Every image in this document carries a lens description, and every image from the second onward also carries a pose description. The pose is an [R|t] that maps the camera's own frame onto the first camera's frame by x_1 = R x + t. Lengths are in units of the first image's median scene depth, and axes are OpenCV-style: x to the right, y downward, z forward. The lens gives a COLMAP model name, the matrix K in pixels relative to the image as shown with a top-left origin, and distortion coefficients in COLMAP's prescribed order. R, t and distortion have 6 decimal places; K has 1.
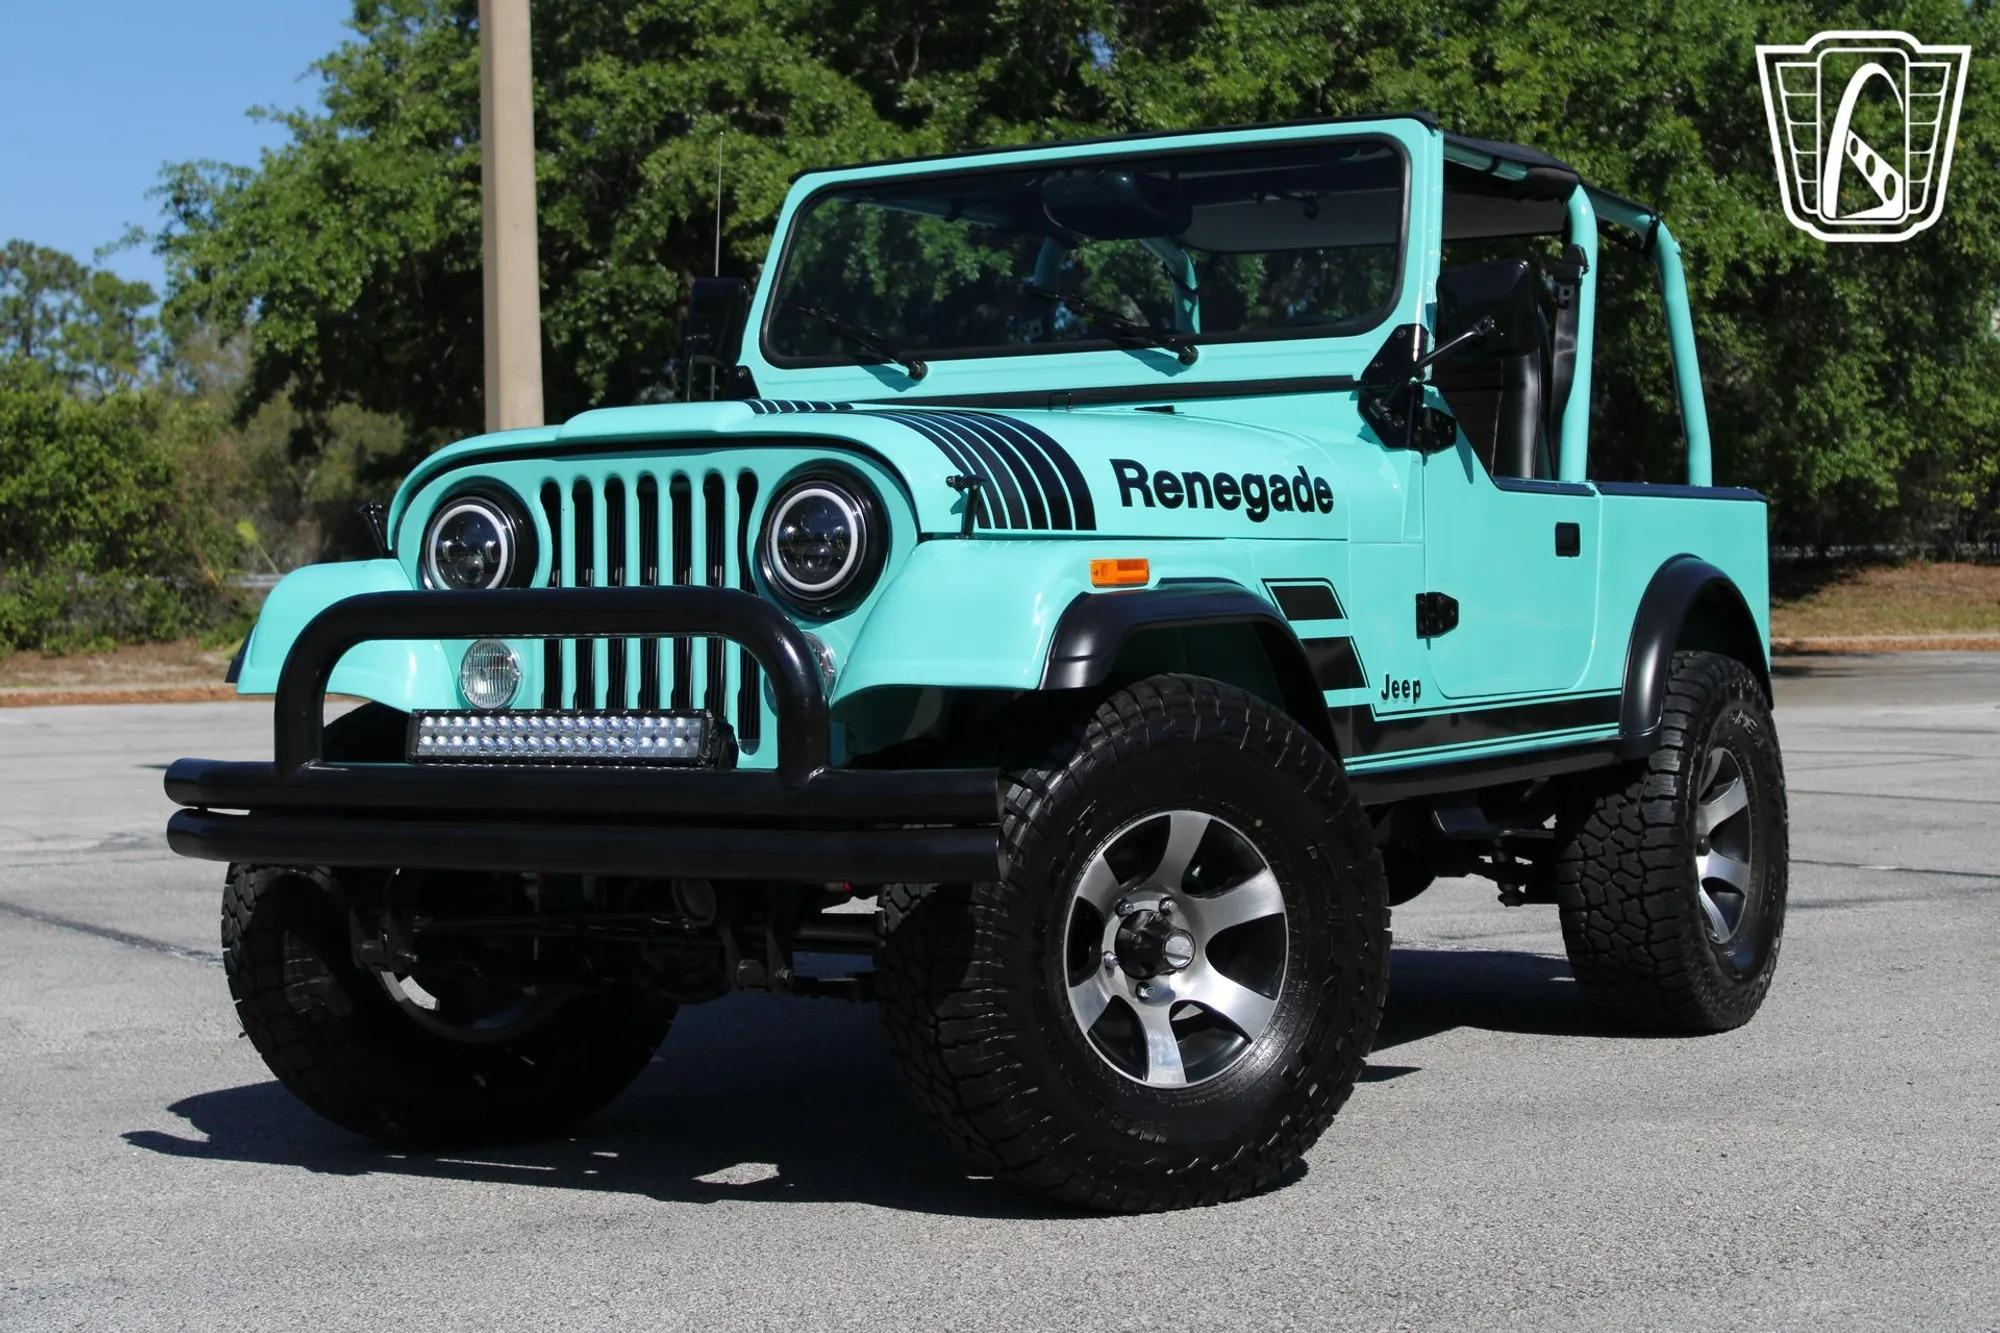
lens RADIAL K [[3342.9, 0, 991.3], [0, 3342.9, 705.7], [0, 0, 1]] dist [0.131210, -0.872505]
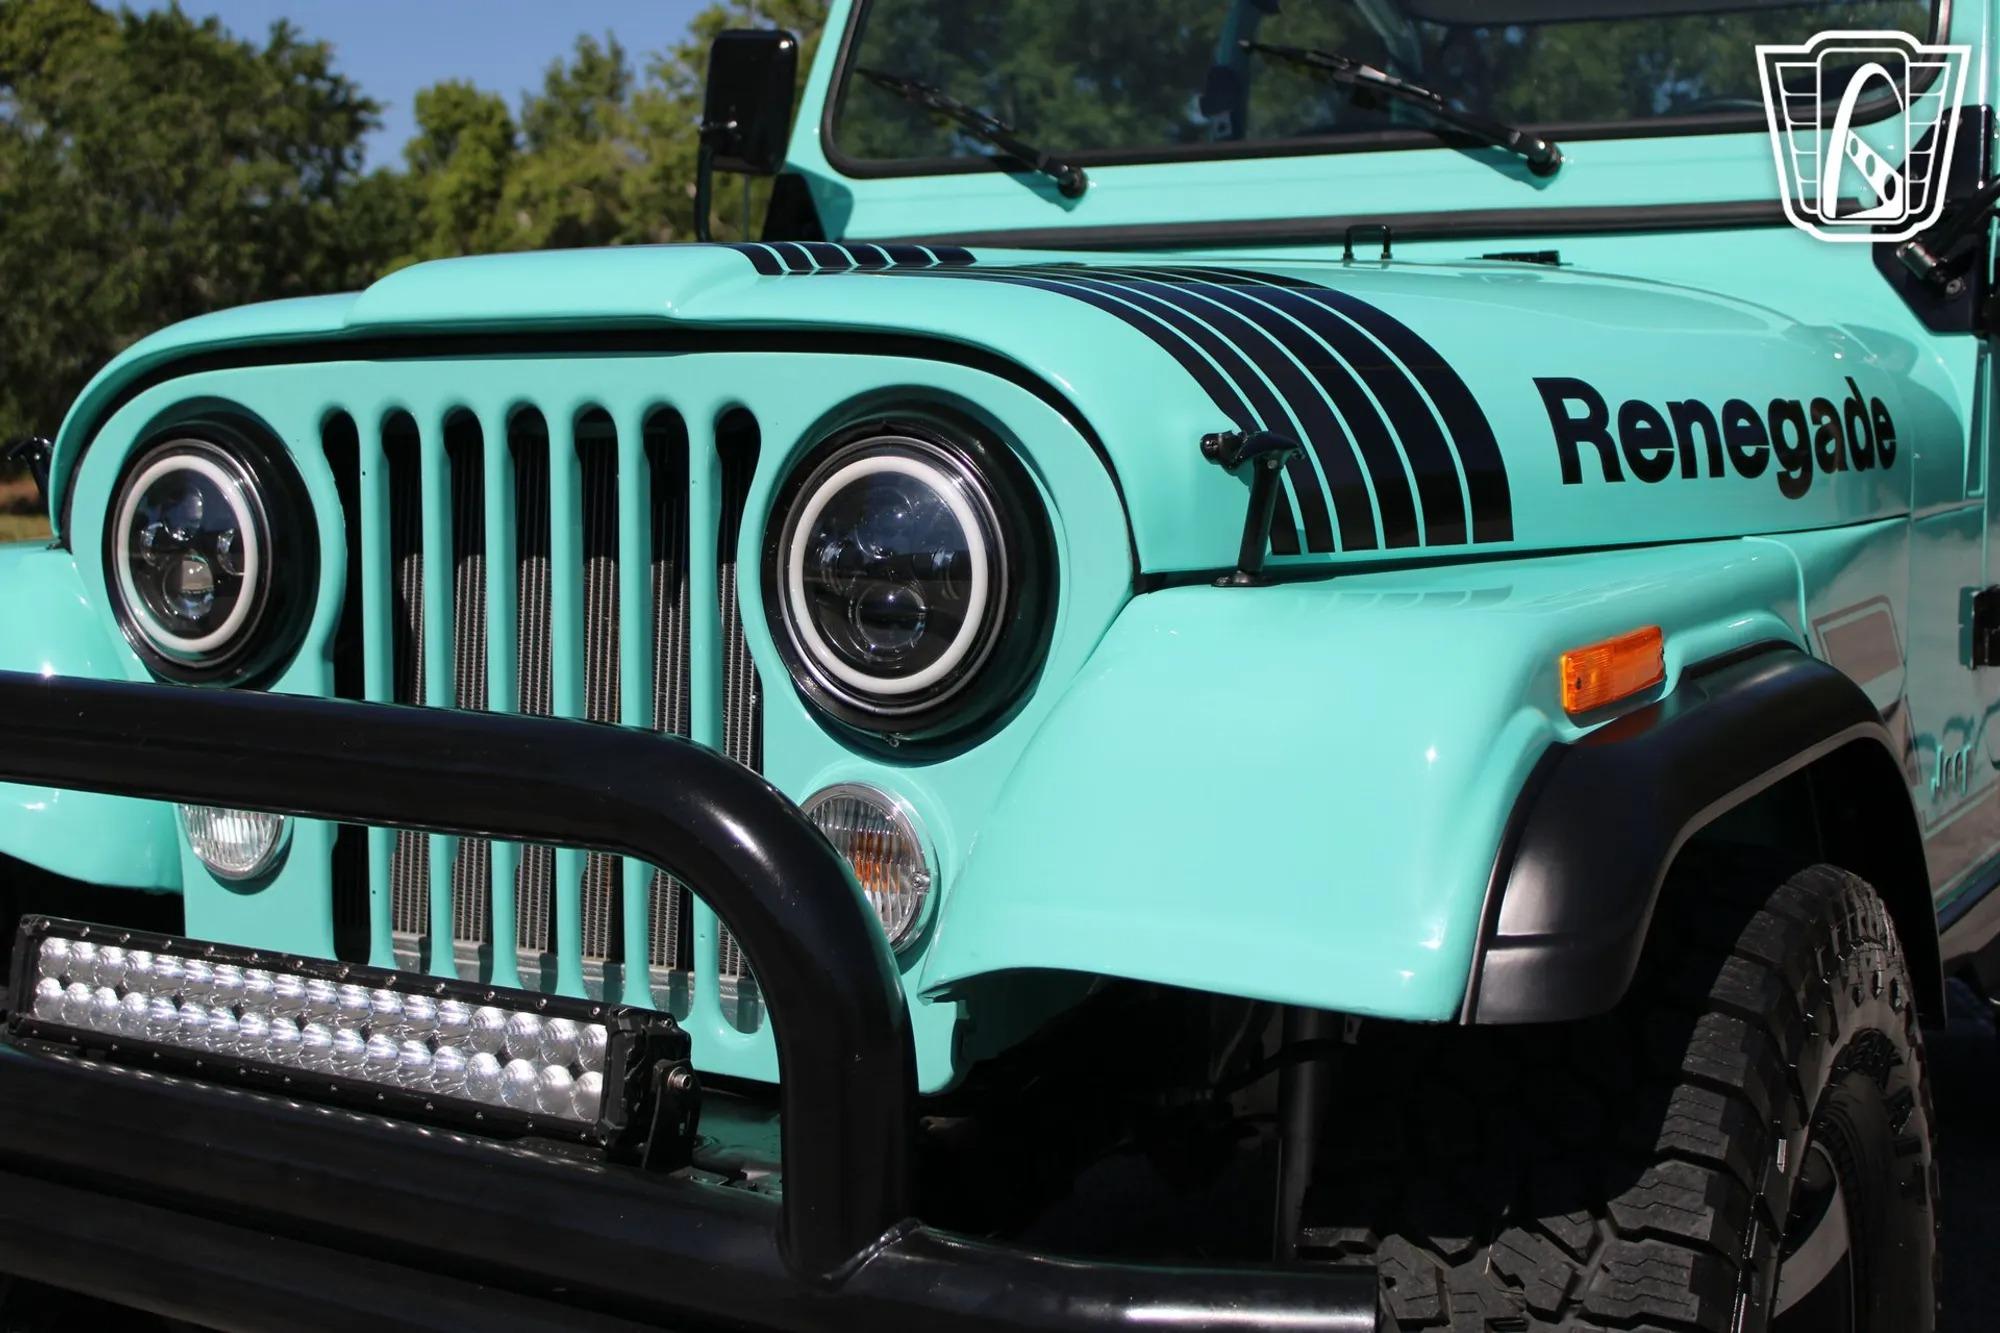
lens RADIAL K [[2556.6, 0, 1001.5], [0, 2556.6, 716.9], [0, 0, 1]] dist [0.001054, -0.013833]
pose [[0.999796, 0.010908, -0.017012, -0.023919], [-0.009107, 0.994682, 0.102587, -0.048275], [0.018040, -0.102411, 0.994579, 0.496648]]
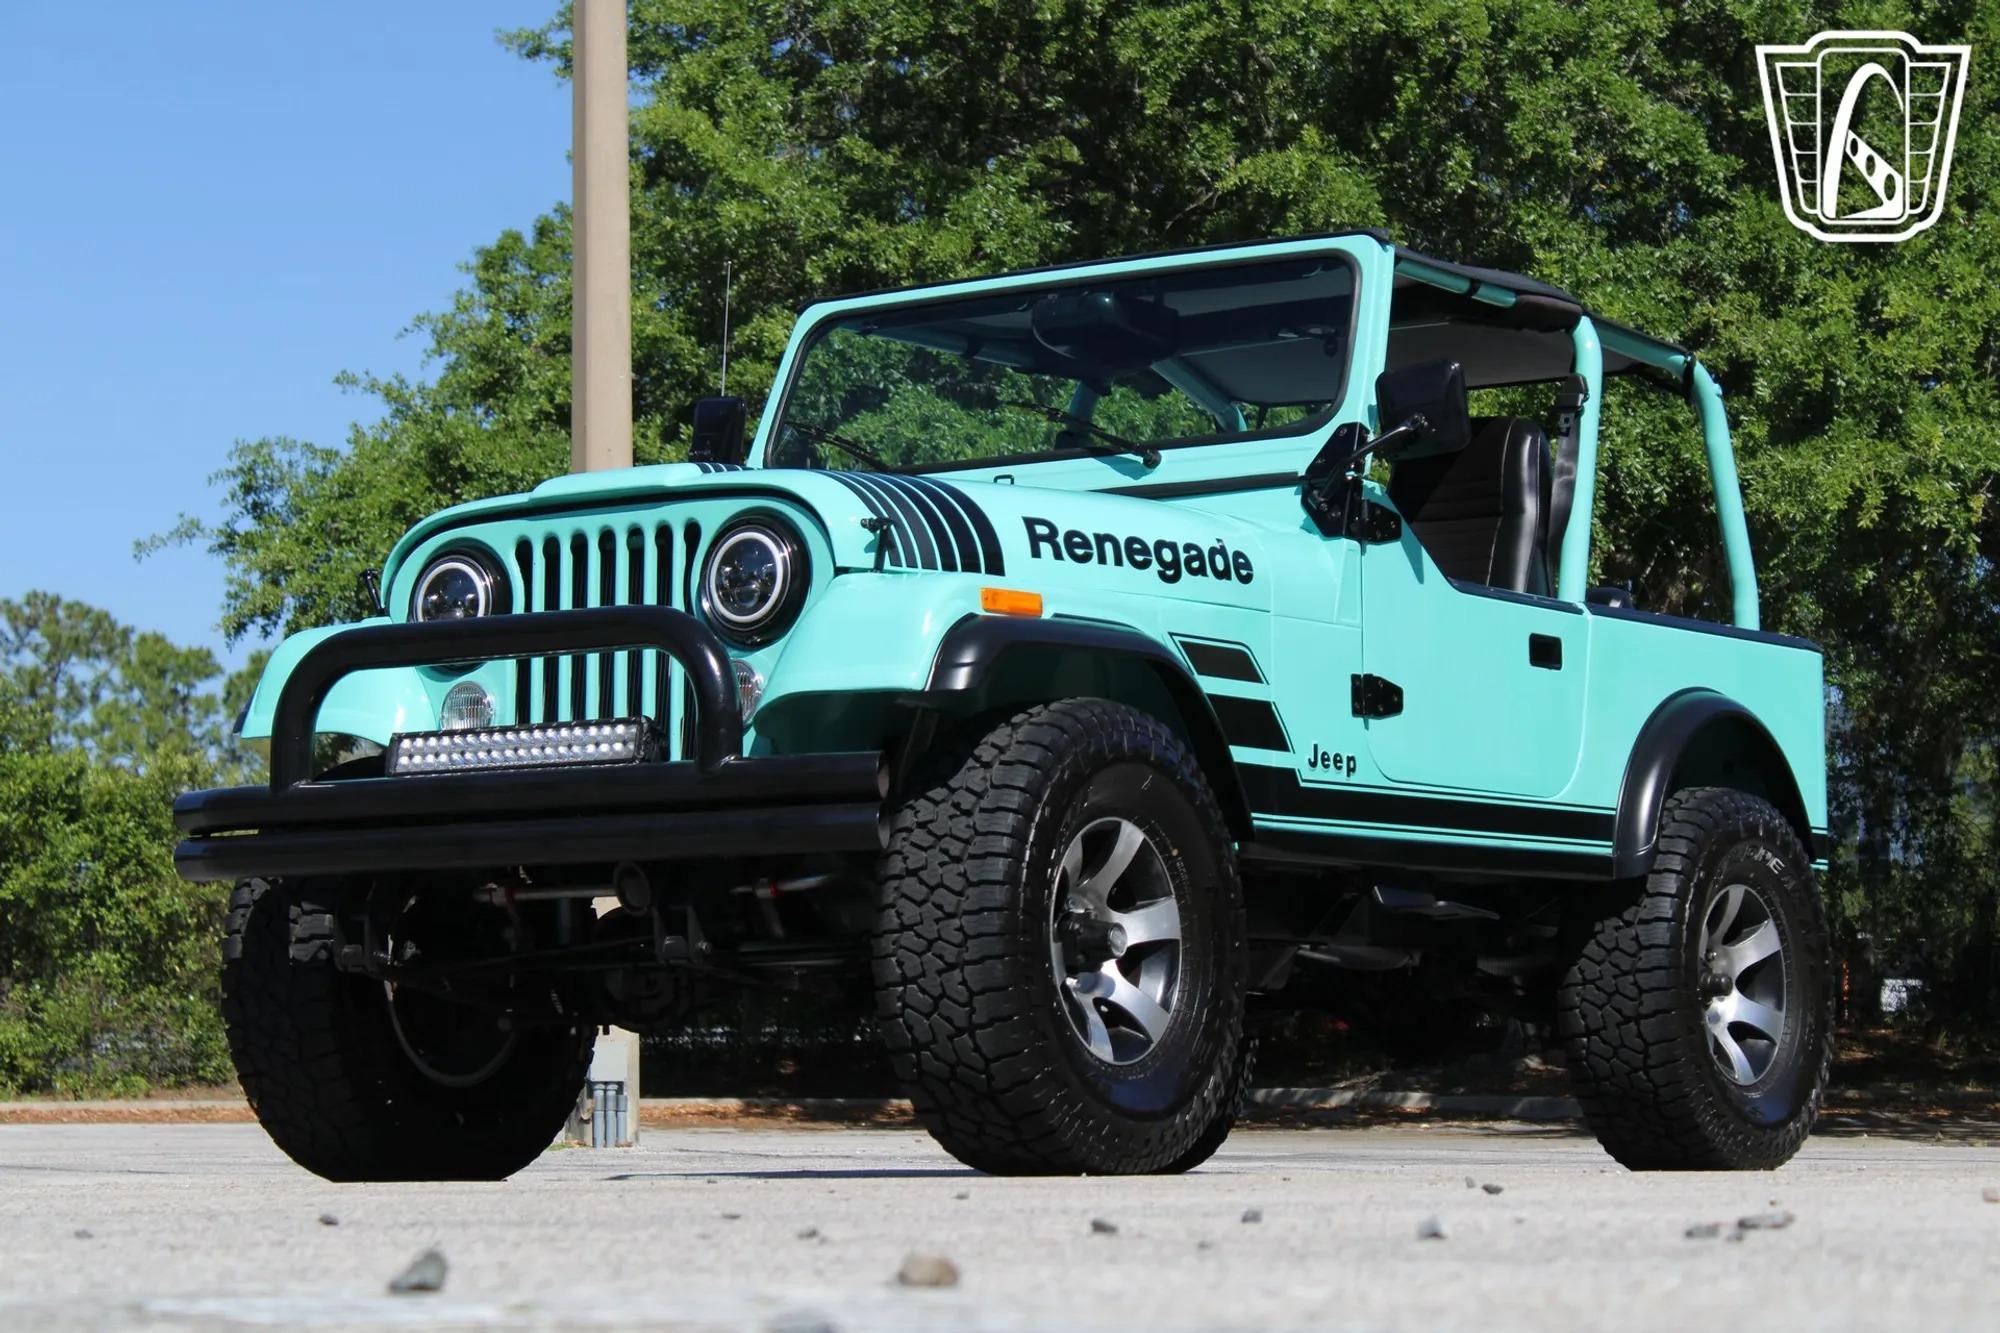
lens RADIAL K [[4746.3, 0, 1000.0], [0, 4746.3, 666.5], [0, 0, 1]] dist [0.094012, -0.195092]
pose [[0.996765, 0.003258, -0.080308, 0.118808], [-0.013347, 0.992015, -0.125412, 0.132819], [0.079258, 0.126079, 0.988849, -0.421104]]
